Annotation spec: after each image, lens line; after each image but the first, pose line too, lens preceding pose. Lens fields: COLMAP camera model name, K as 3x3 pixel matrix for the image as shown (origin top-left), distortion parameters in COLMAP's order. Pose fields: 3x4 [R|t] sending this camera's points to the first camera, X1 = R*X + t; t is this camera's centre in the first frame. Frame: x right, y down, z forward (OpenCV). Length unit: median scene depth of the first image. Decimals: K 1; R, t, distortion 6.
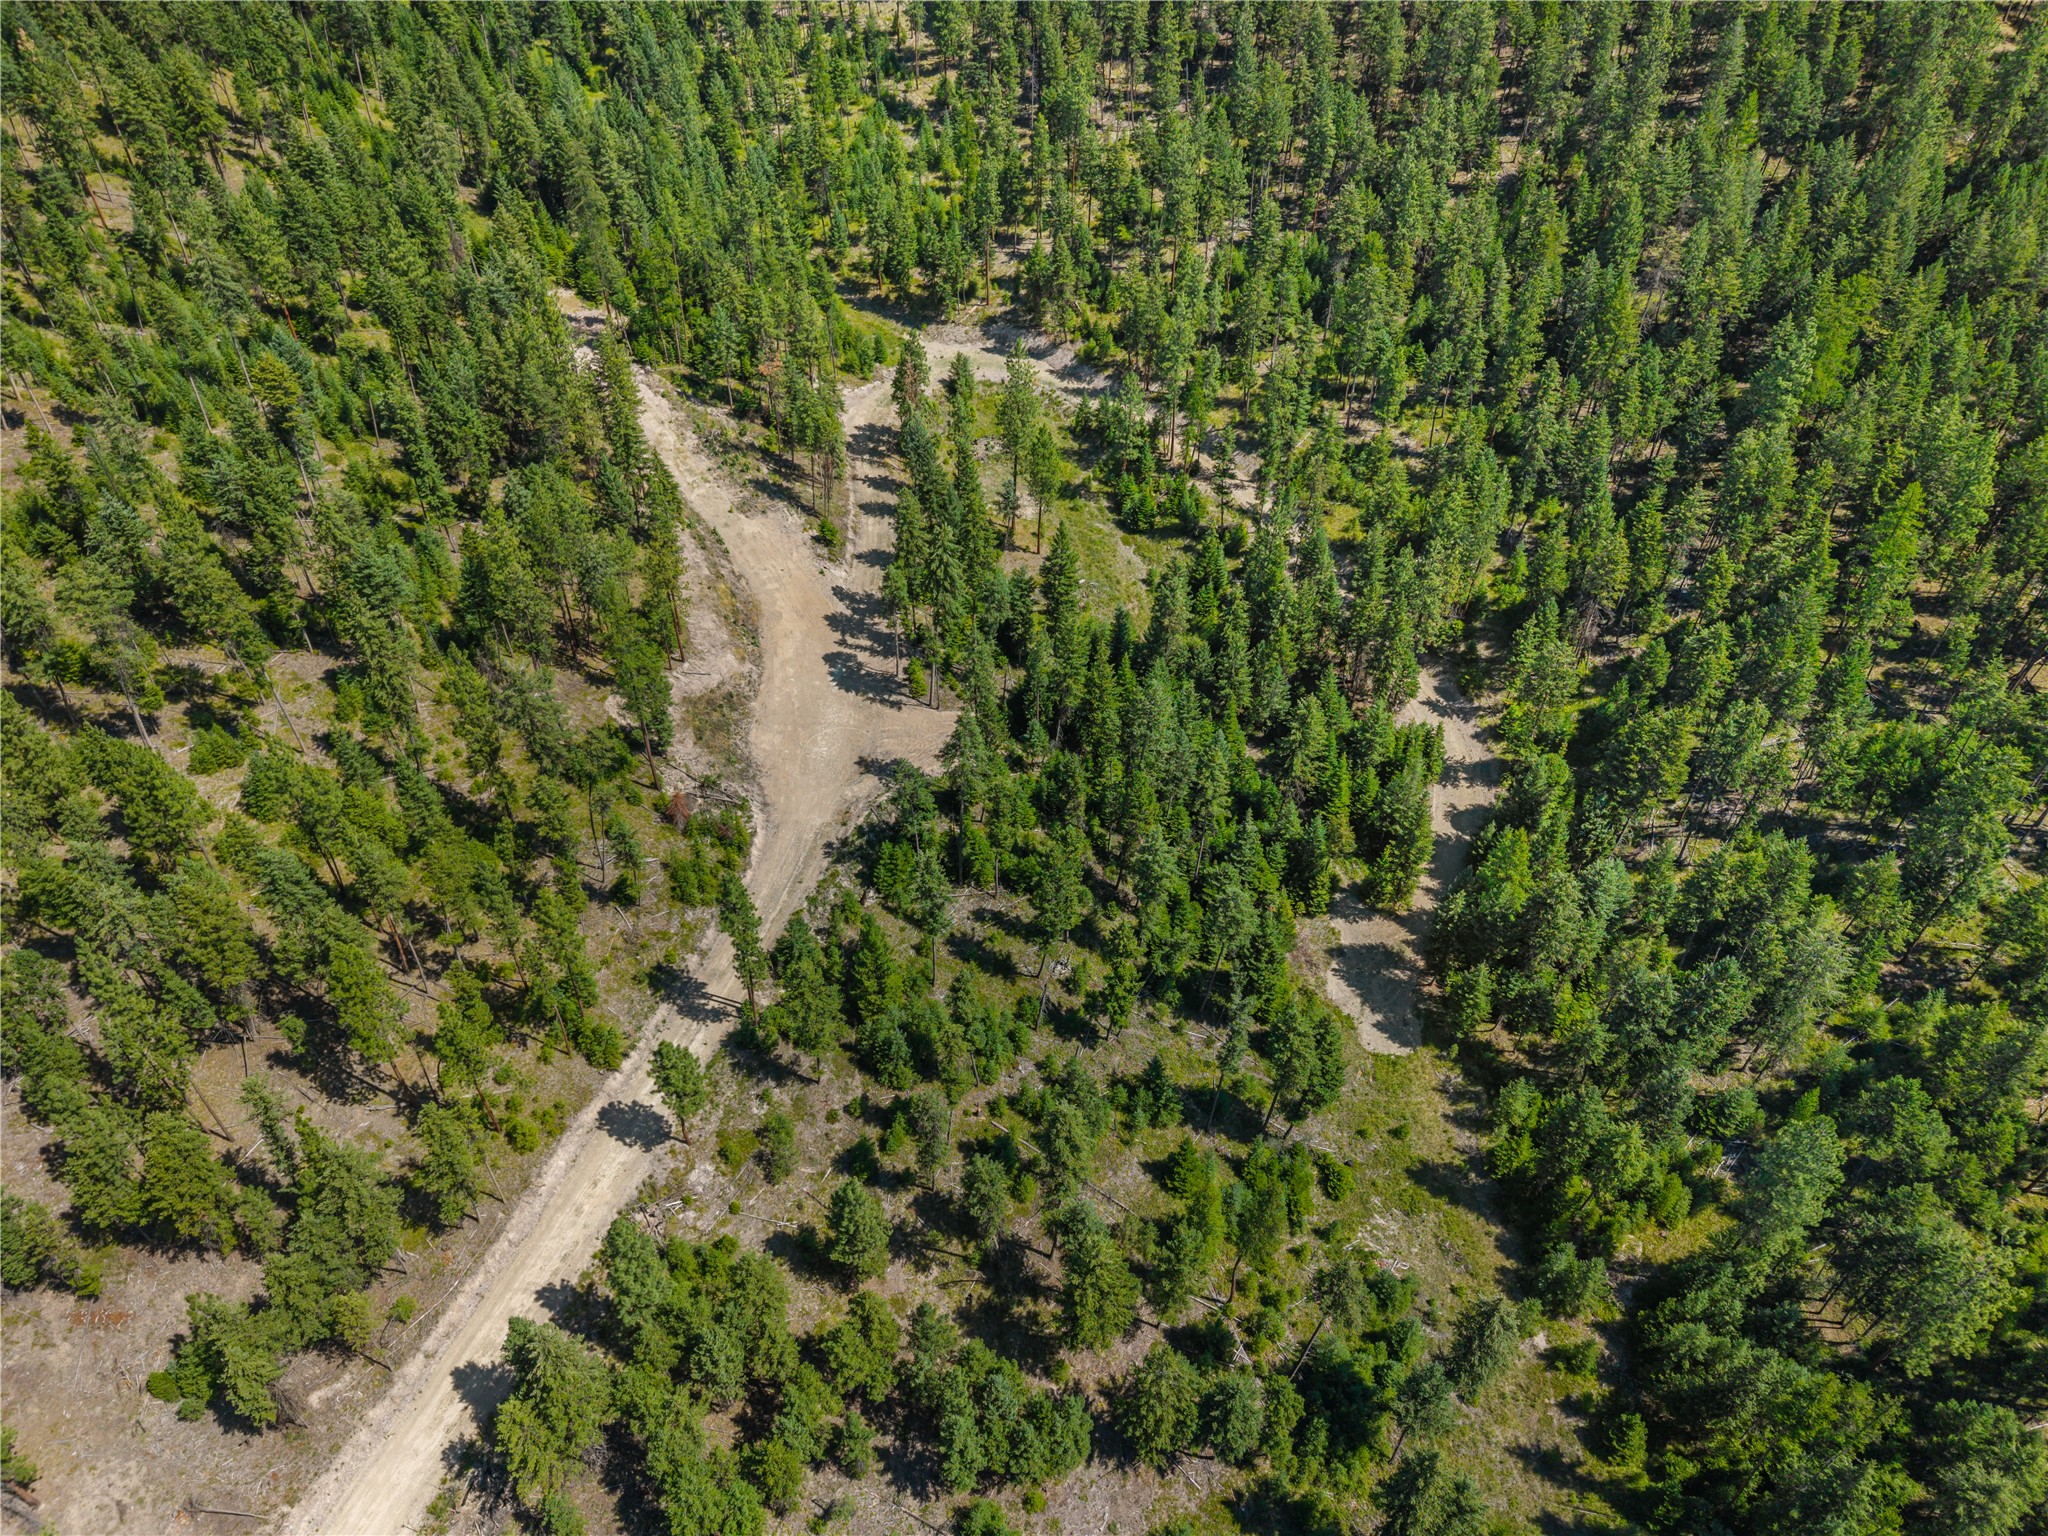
lens RADIAL K [[1415.2, 0, 1016.9], [0, 1415.2, 770.0], [0, 0, 1]] dist [0.021210, -0.018175]
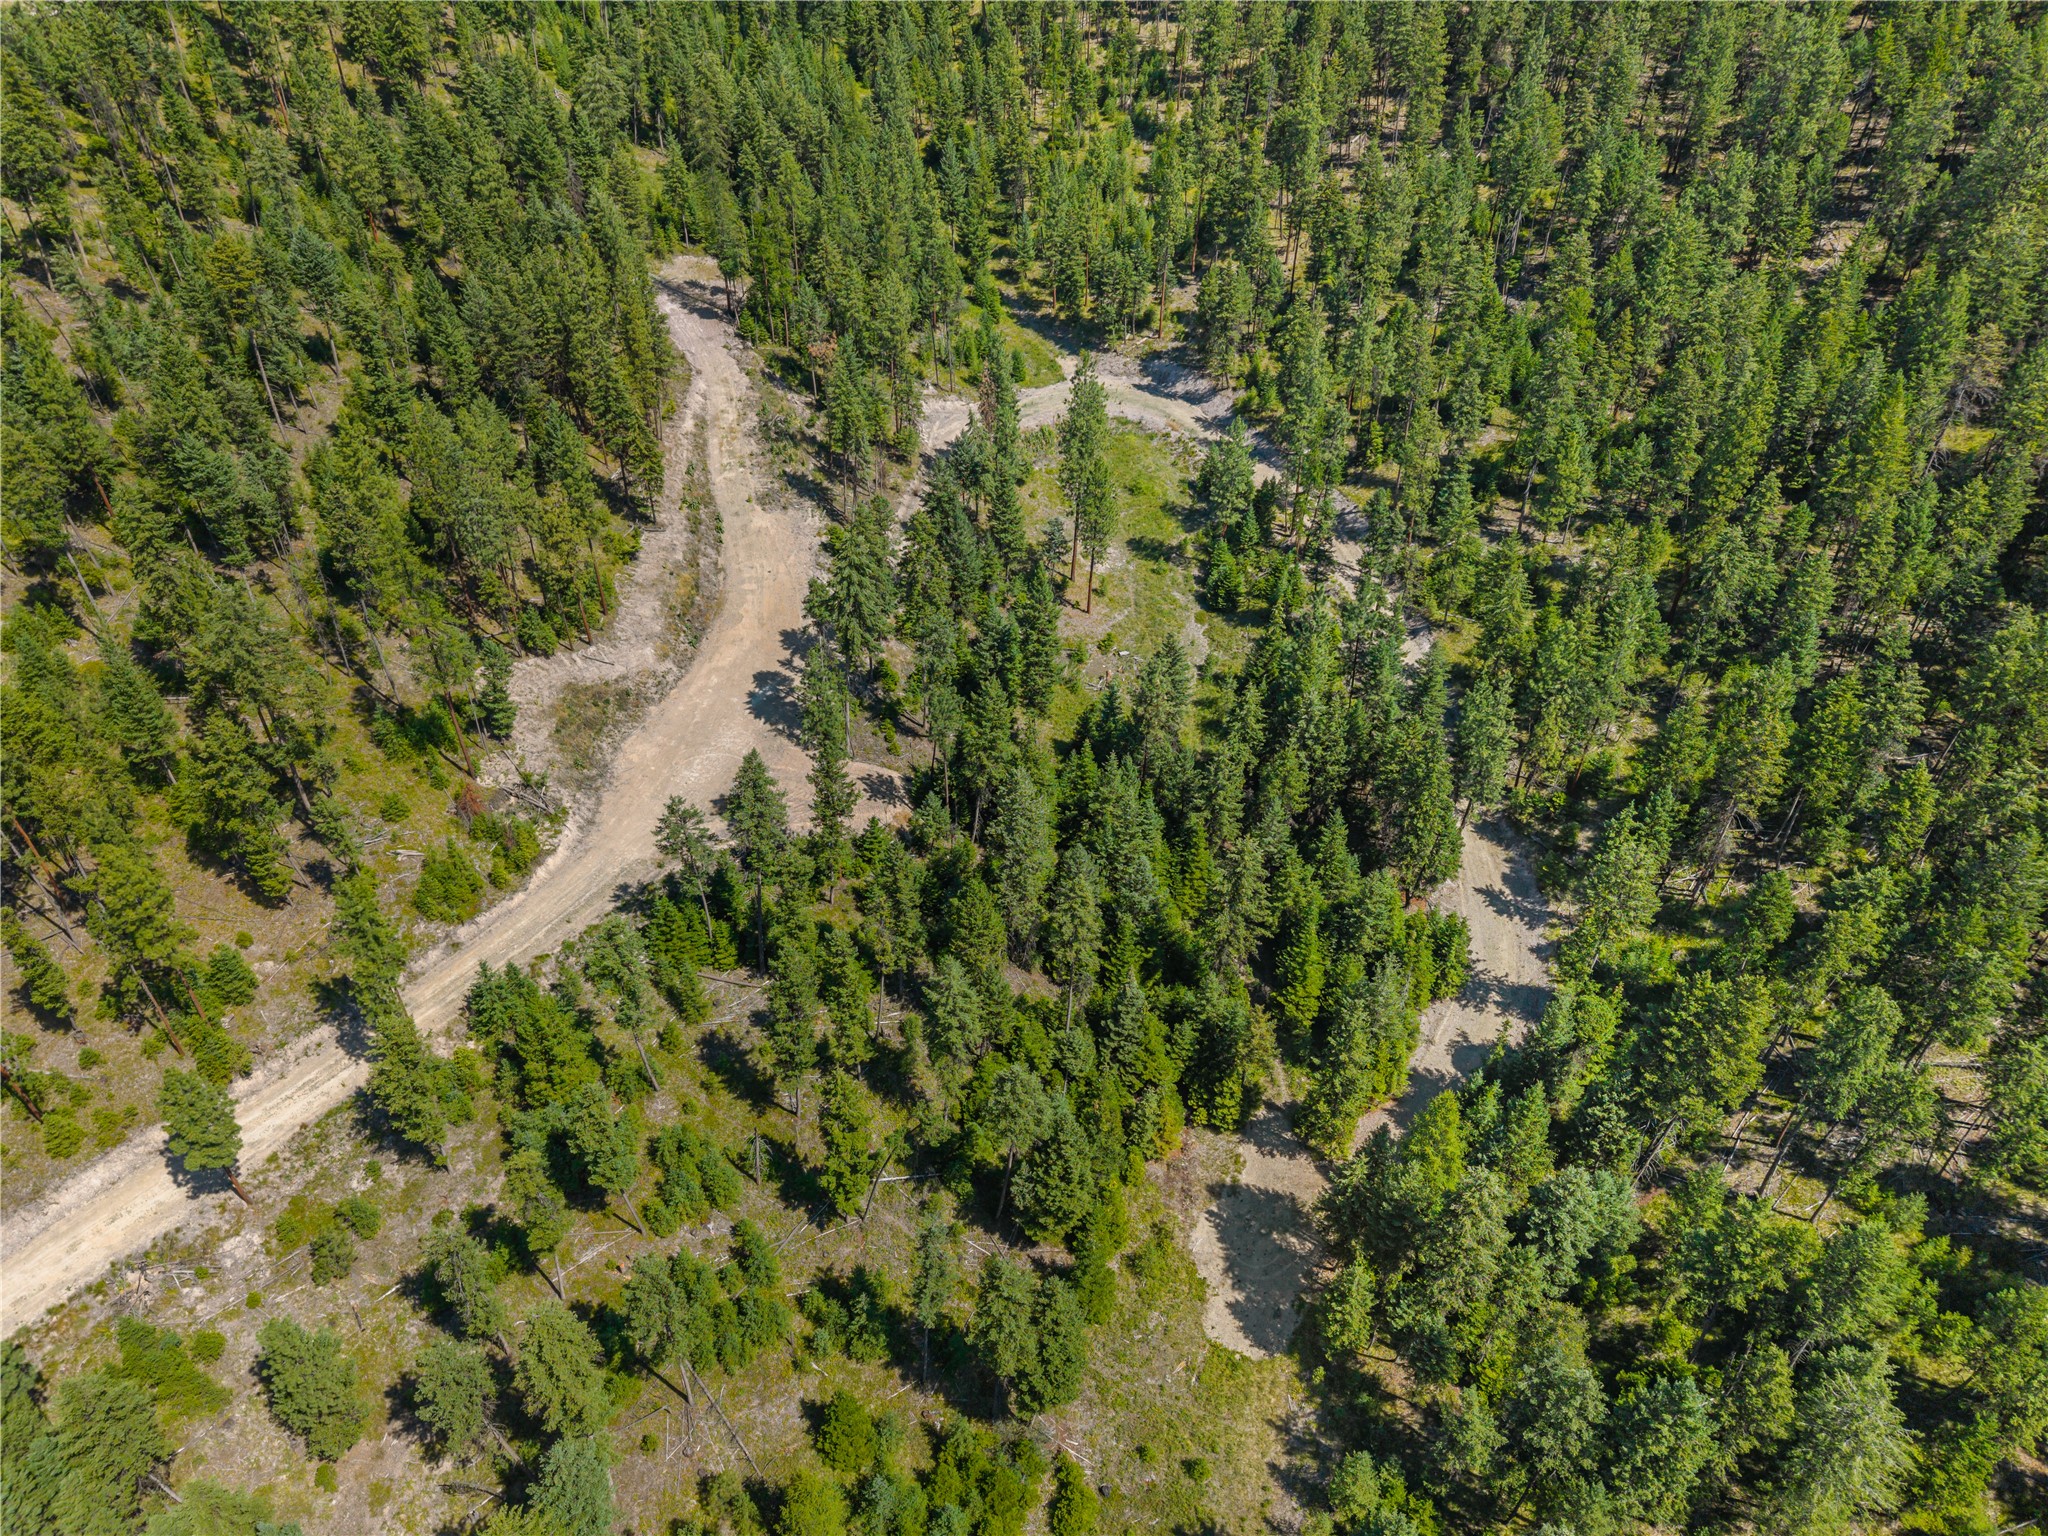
lens RADIAL K [[1415.2, 0, 1016.9], [0, 1415.2, 770.0], [0, 0, 1]] dist [0.021210, -0.018175]
pose [[0.946078, 0.208529, -0.247896, 0.229736], [-0.222778, 0.974390, -0.030565, -0.032077], [0.235174, 0.084142, 0.968304, 0.215807]]
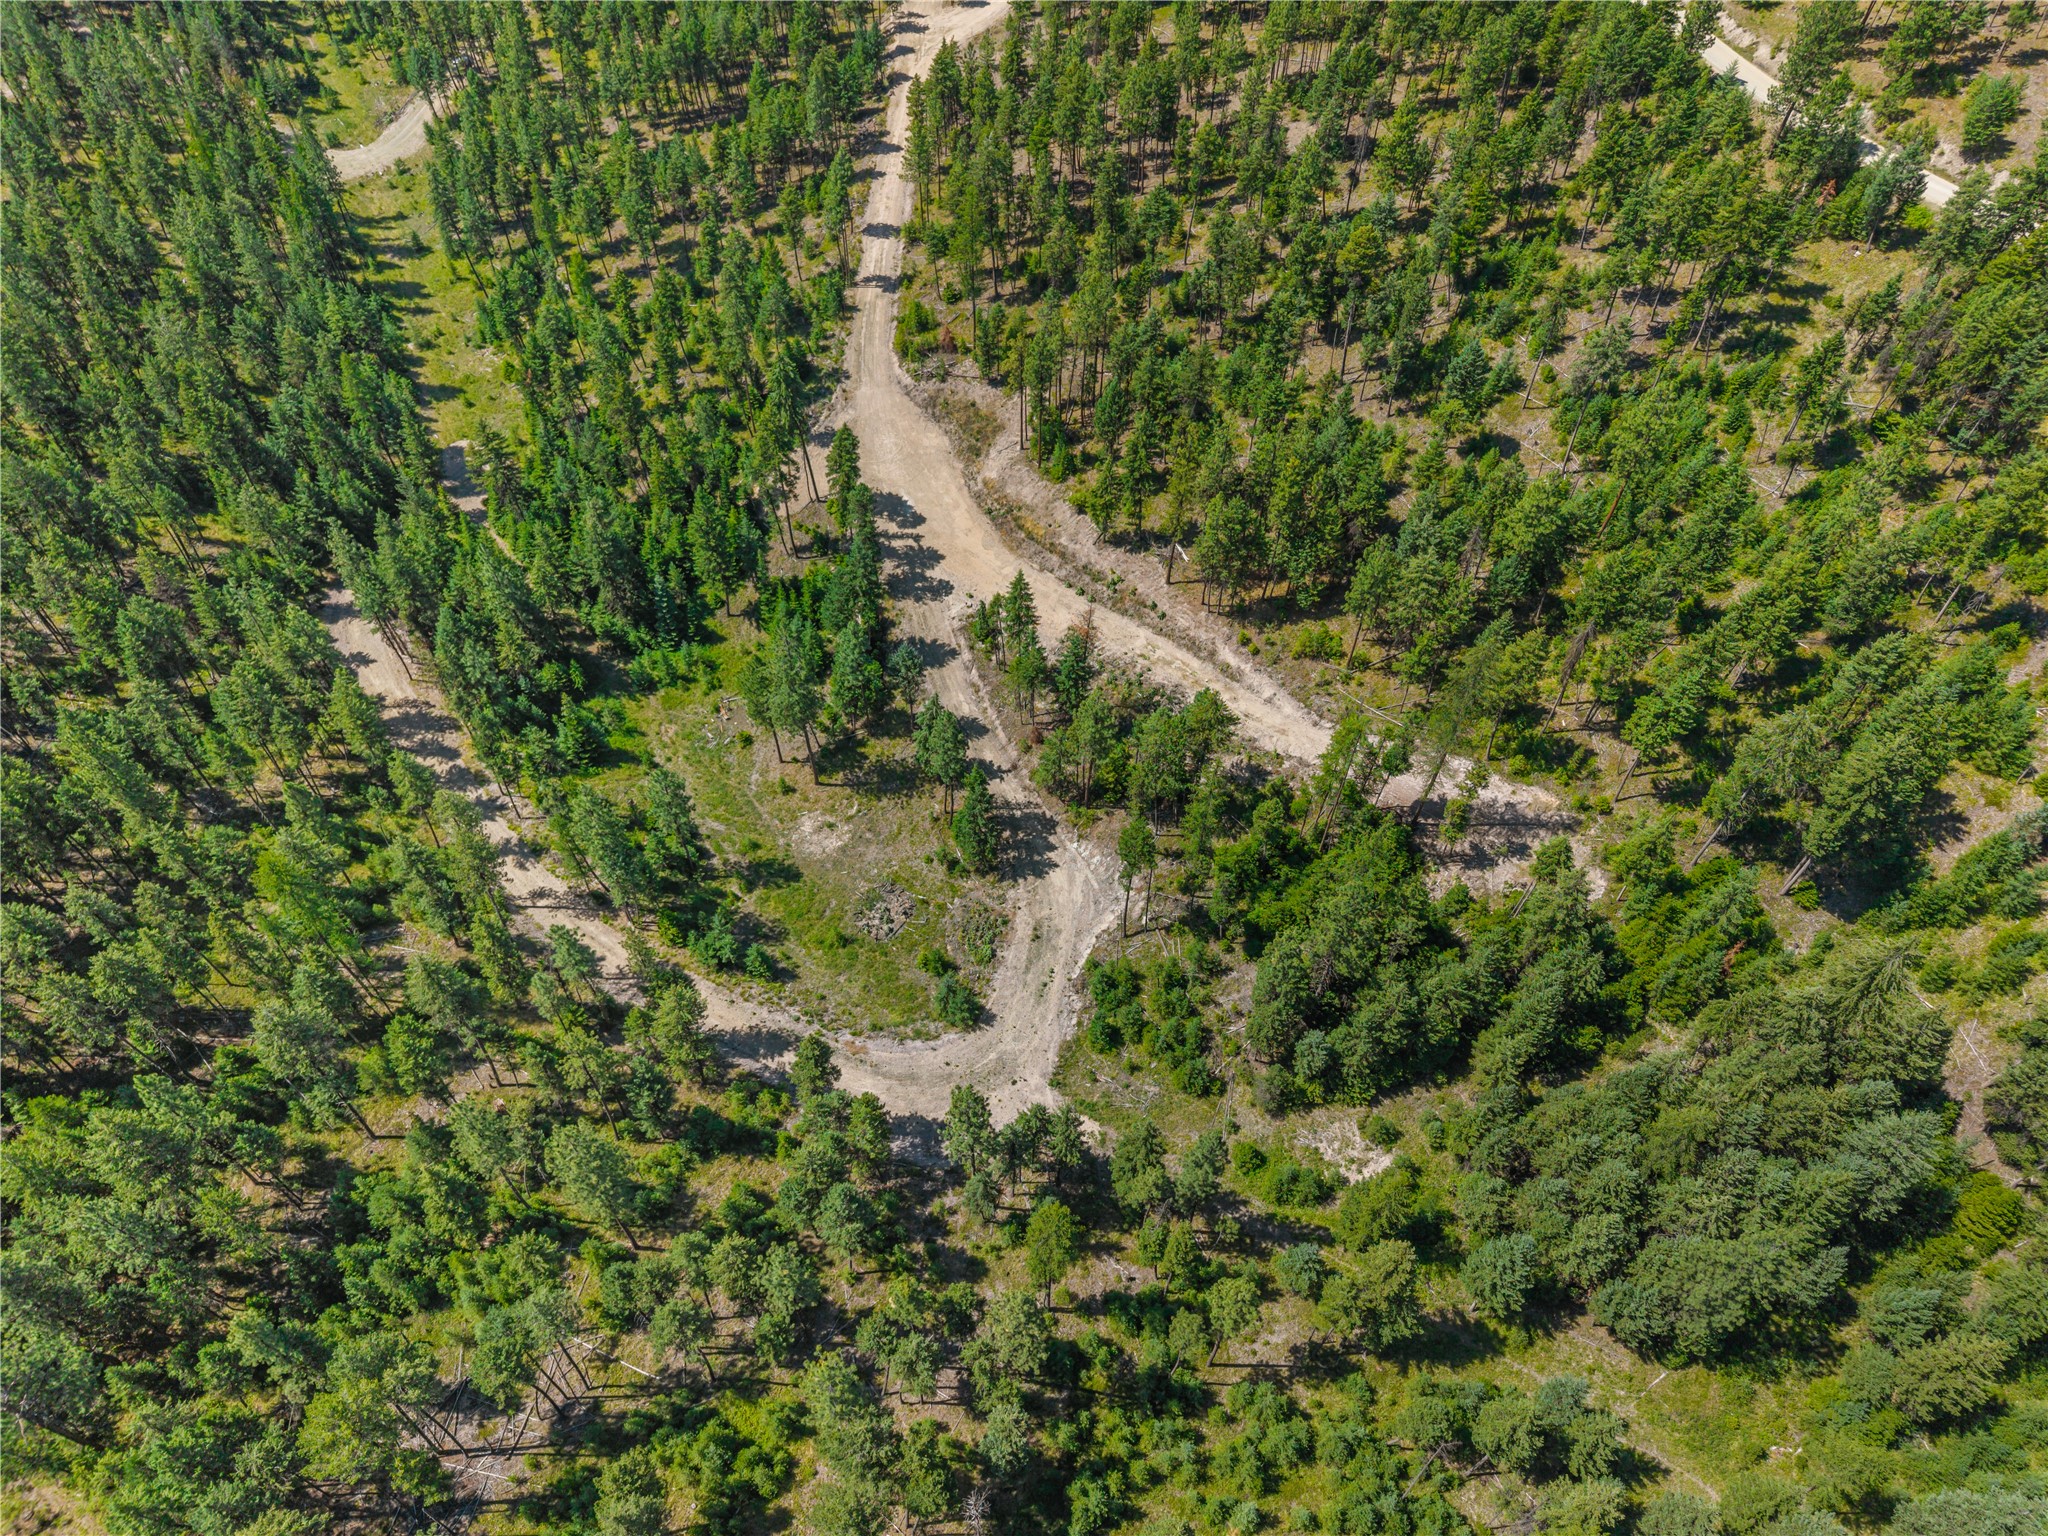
lens RADIAL K [[1415.2, 0, 1016.9], [0, 1415.2, 770.0], [0, 0, 1]] dist [0.021210, -0.018175]
pose [[-0.958365, 0.223066, -0.178262, 0.036463], [-0.204723, -0.101558, 0.973537, -1.179765], [0.199059, 0.969499, 0.142997, 1.029447]]
